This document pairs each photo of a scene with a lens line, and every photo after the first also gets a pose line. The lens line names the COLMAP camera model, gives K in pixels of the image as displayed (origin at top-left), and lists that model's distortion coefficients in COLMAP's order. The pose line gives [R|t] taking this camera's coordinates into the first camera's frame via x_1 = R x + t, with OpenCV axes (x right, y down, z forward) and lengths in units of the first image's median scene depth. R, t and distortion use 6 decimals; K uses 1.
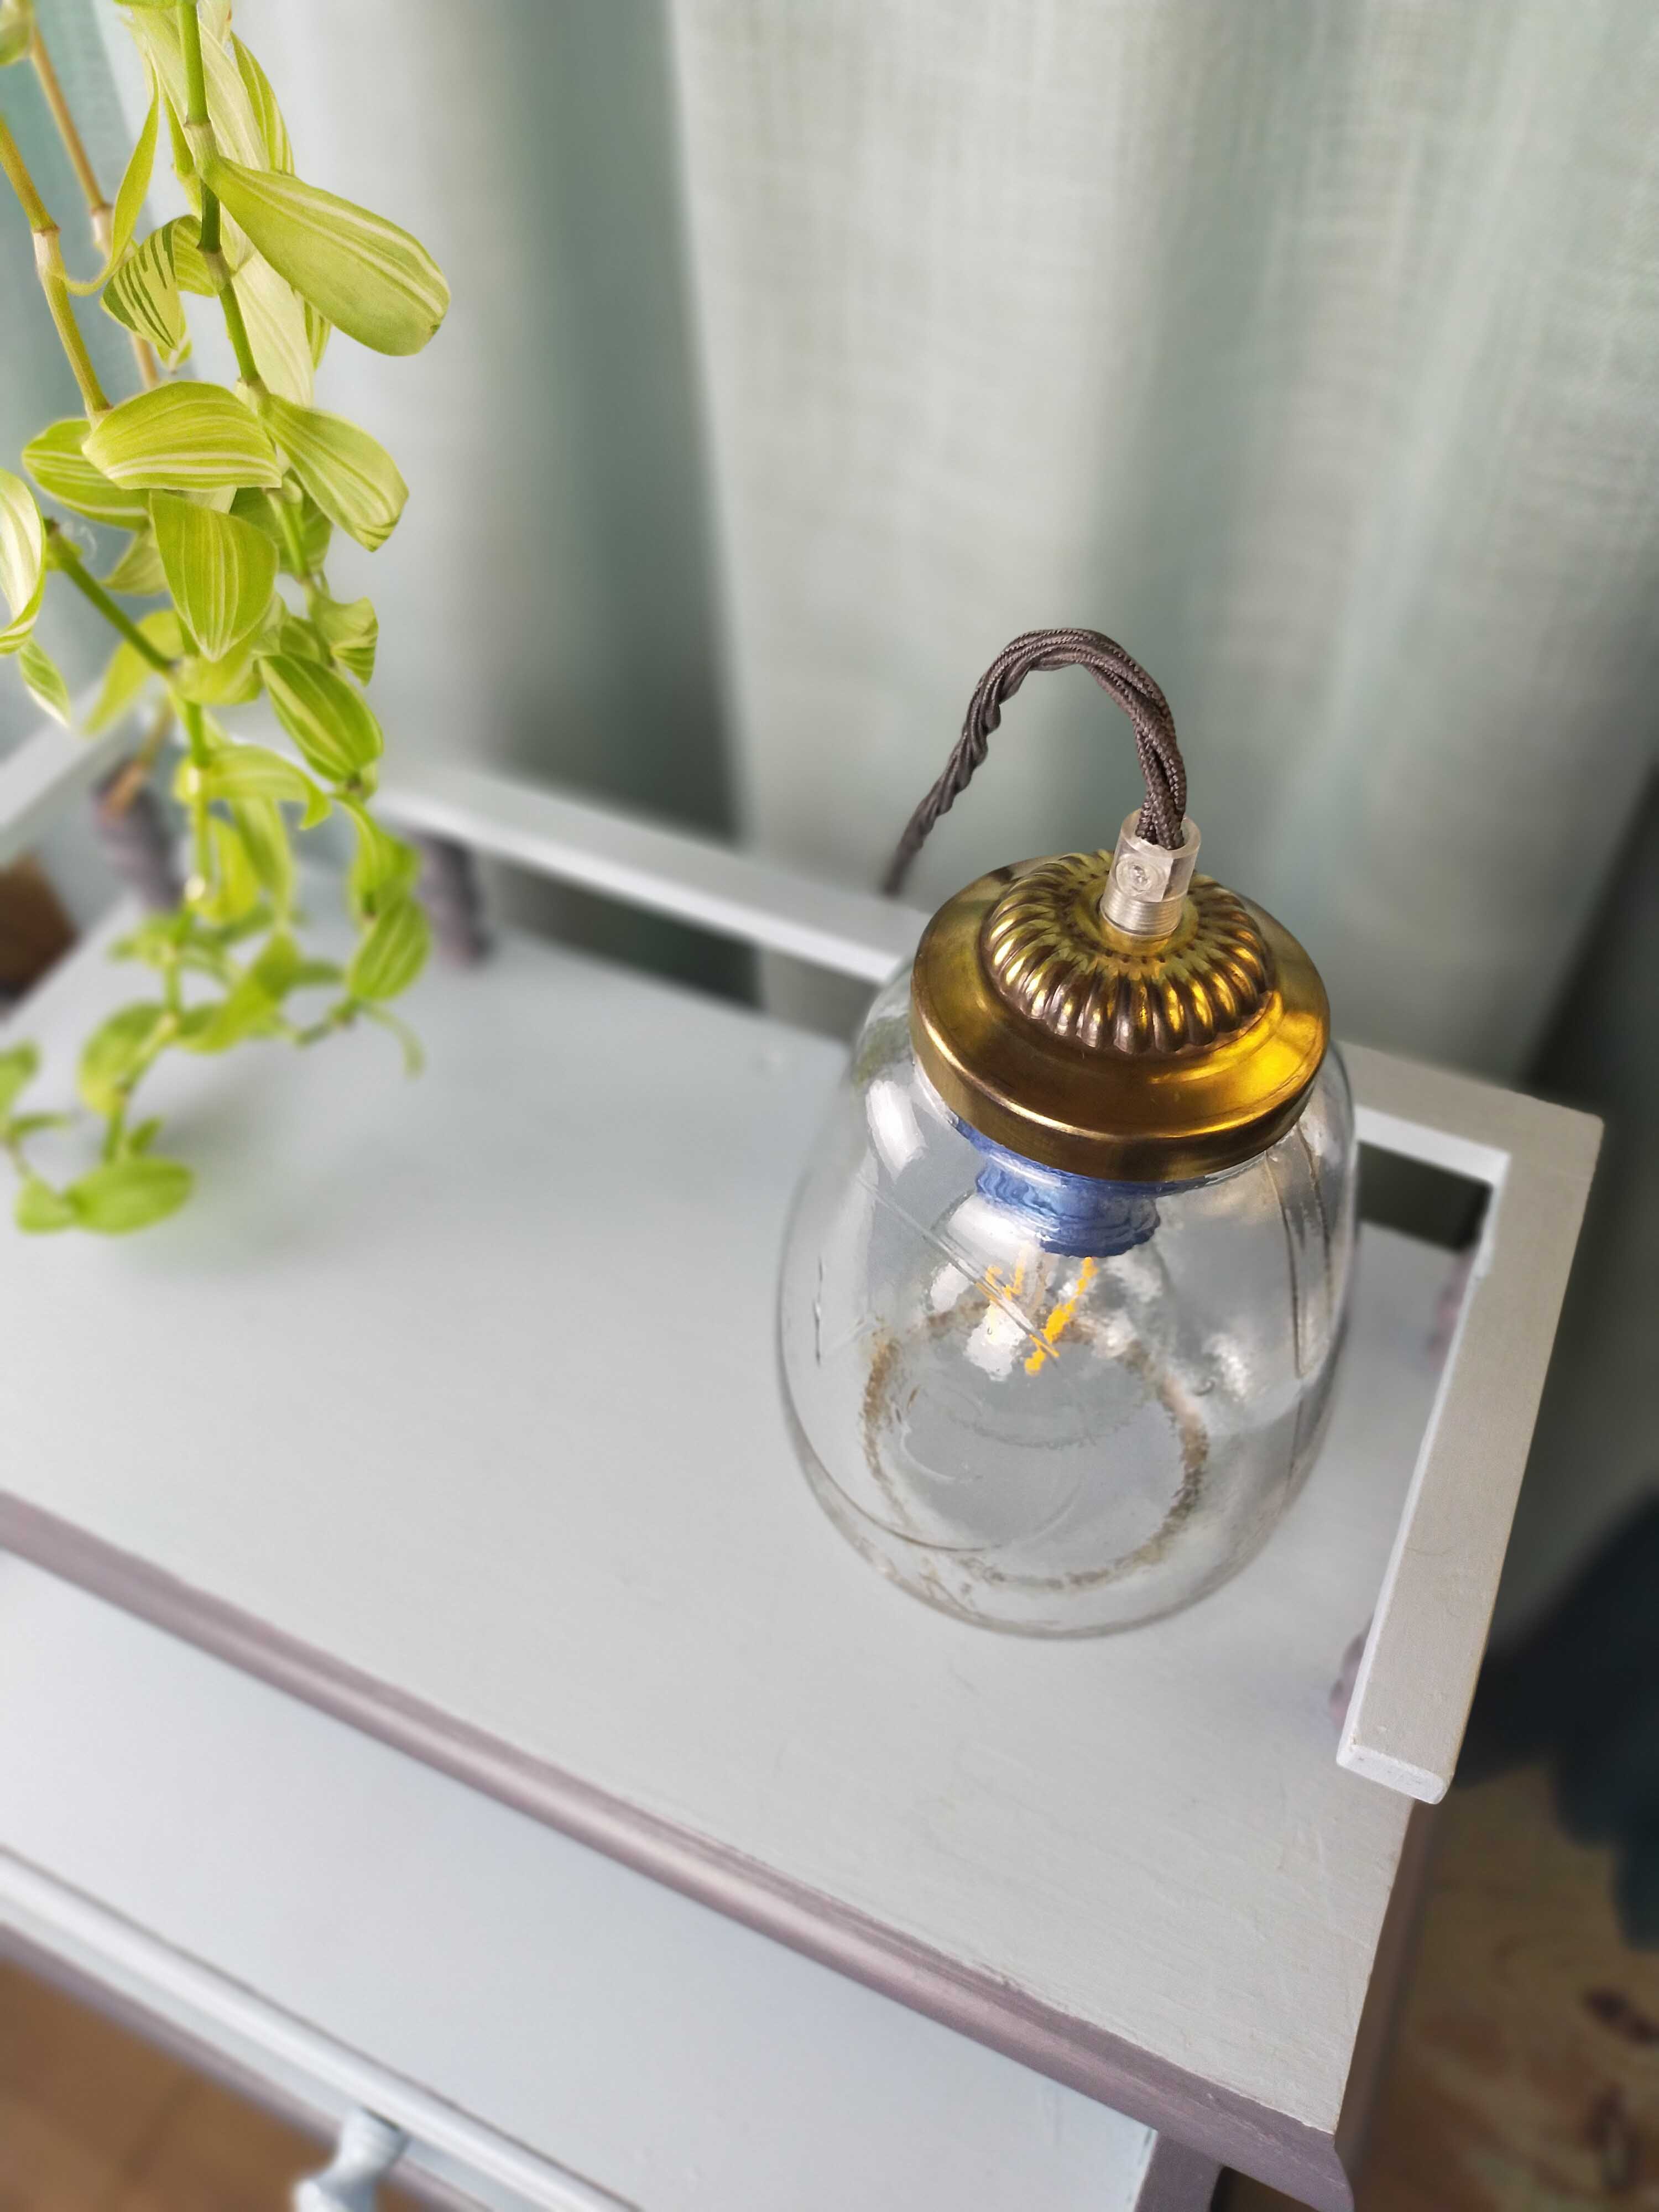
lens RADIAL K [[1617.7, 0, 864.7], [0, 1617.7, 1109.3], [0, 0, 1]] dist [0.004036, -0.006325]
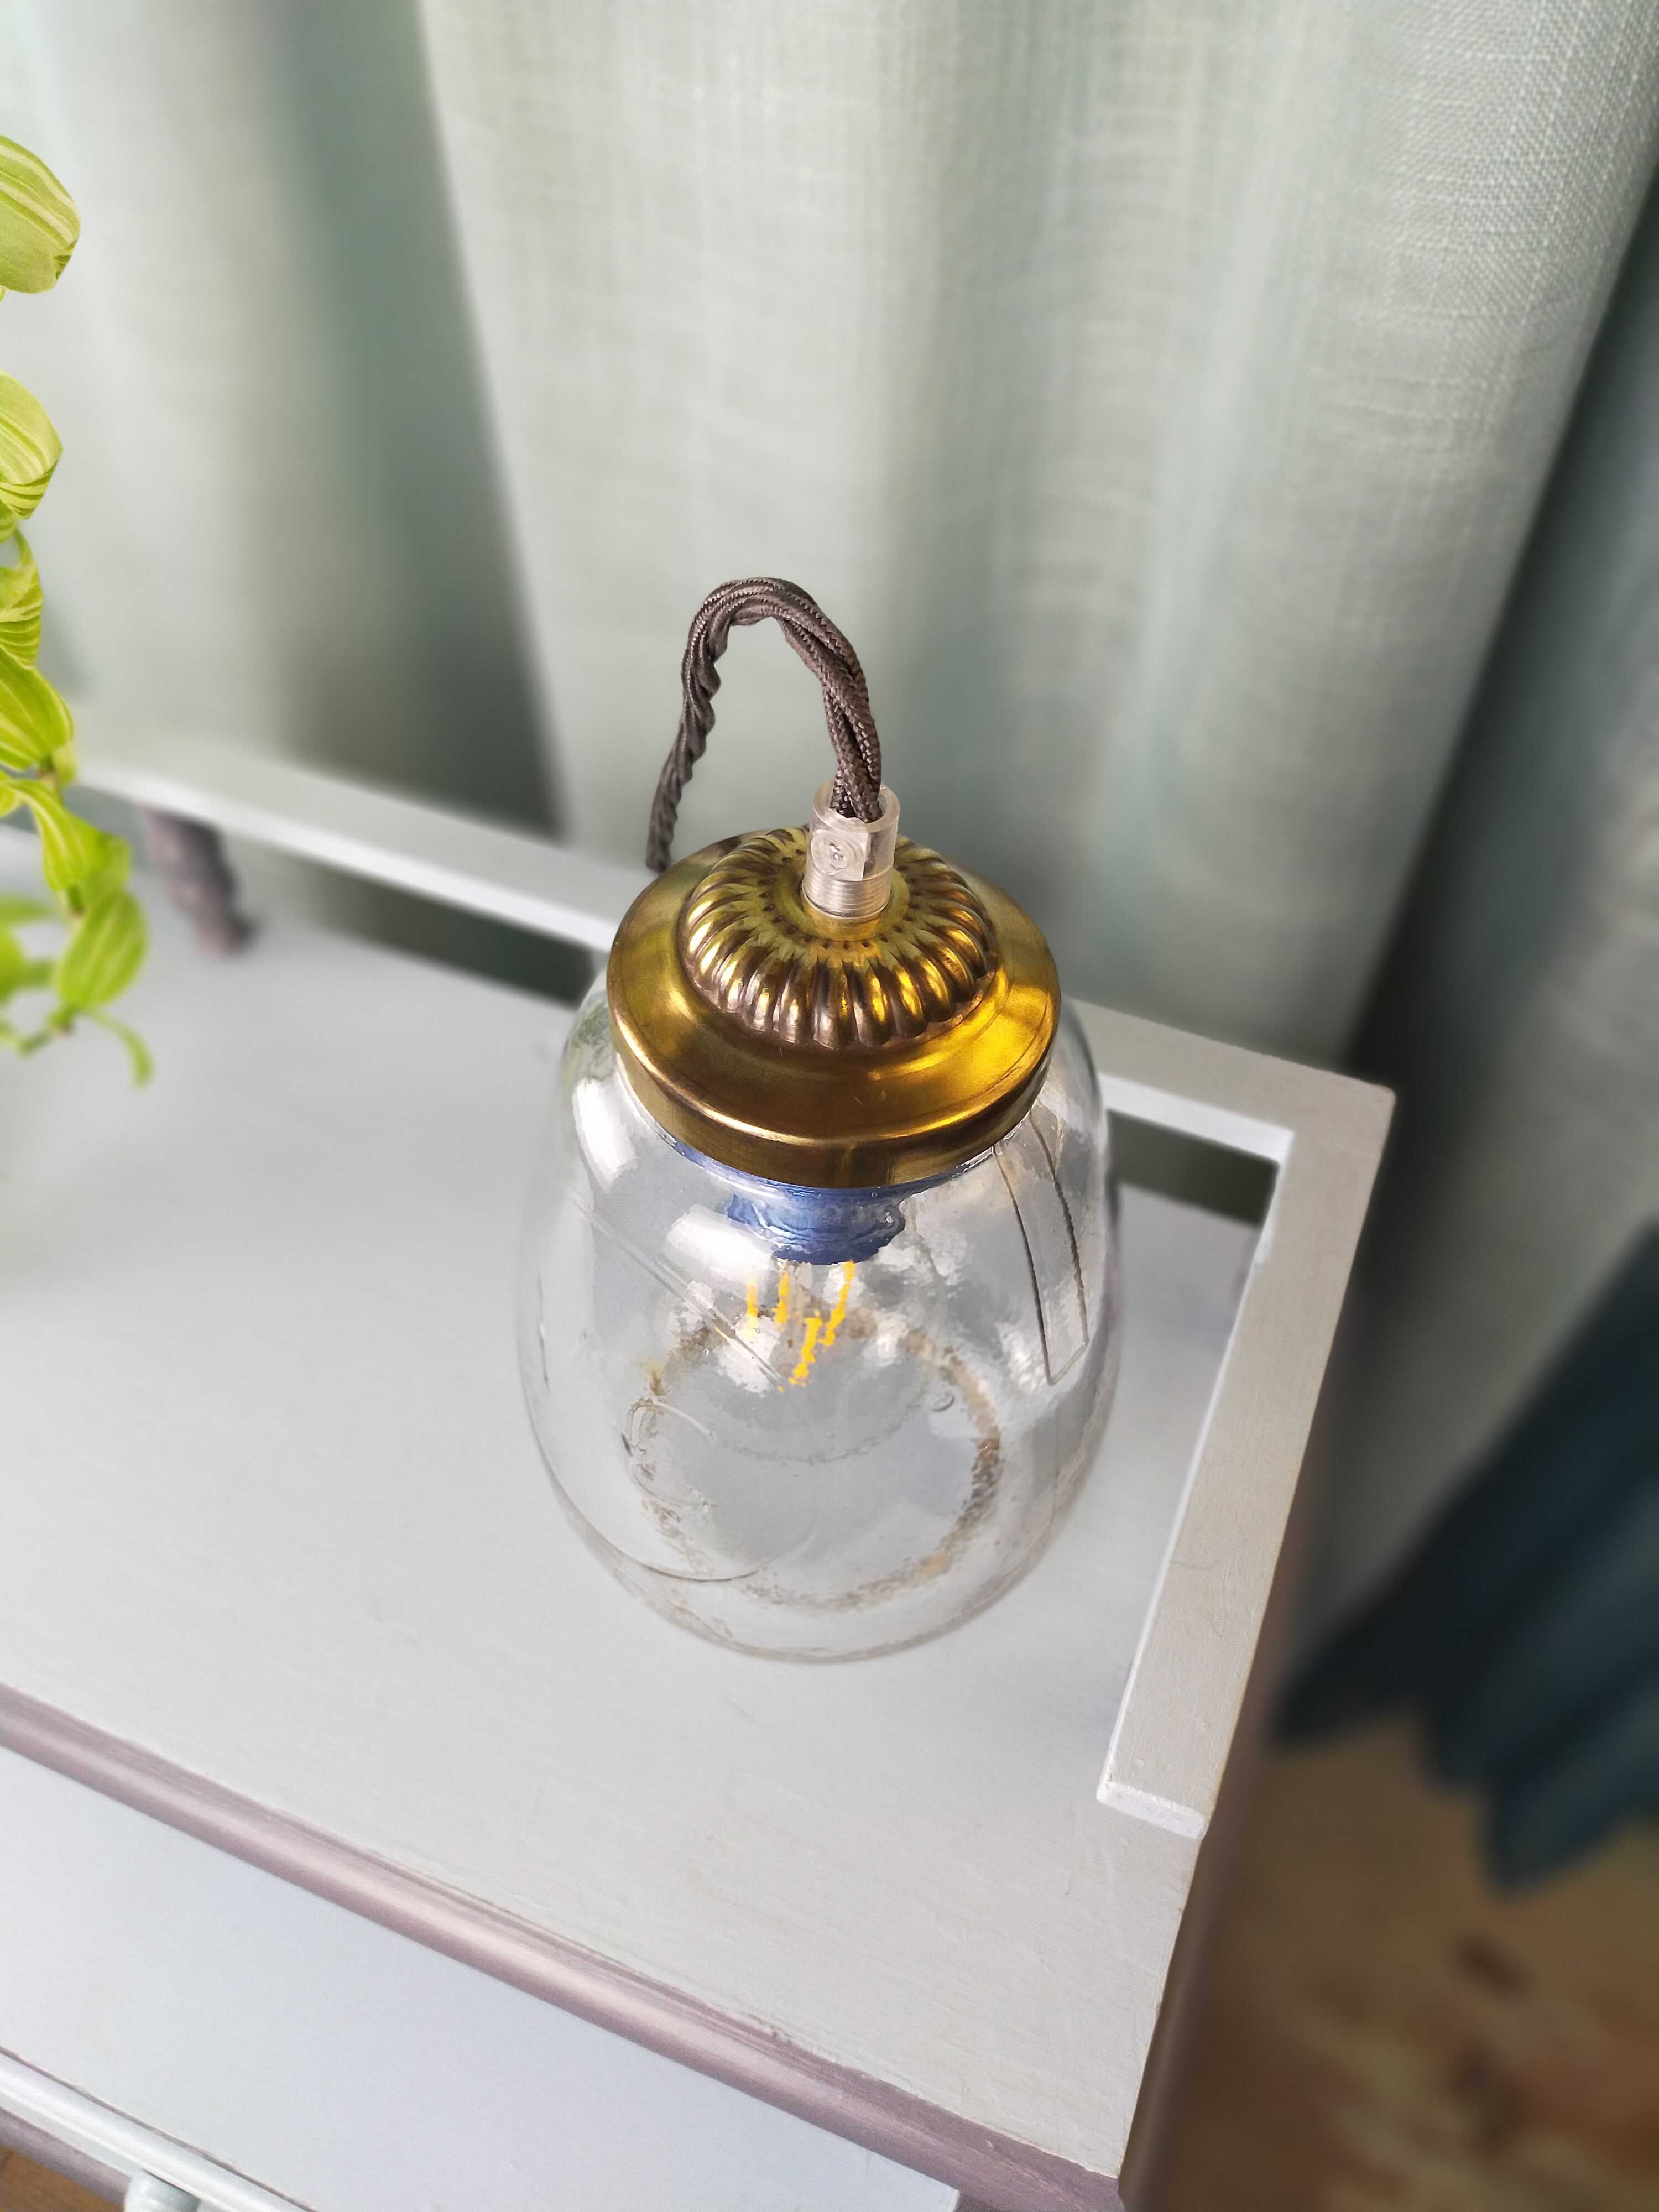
lens RADIAL K [[1610.1, 0, 845.0], [0, 1610.1, 1107.8], [0, 0, 1]] dist [0.045015, -0.066688]
pose [[0.998620, -0.028680, 0.044006, 0.104385], [0.027578, 0.999296, 0.025447, -0.019361], [-0.044704, -0.024198, 0.998707, 0.074899]]
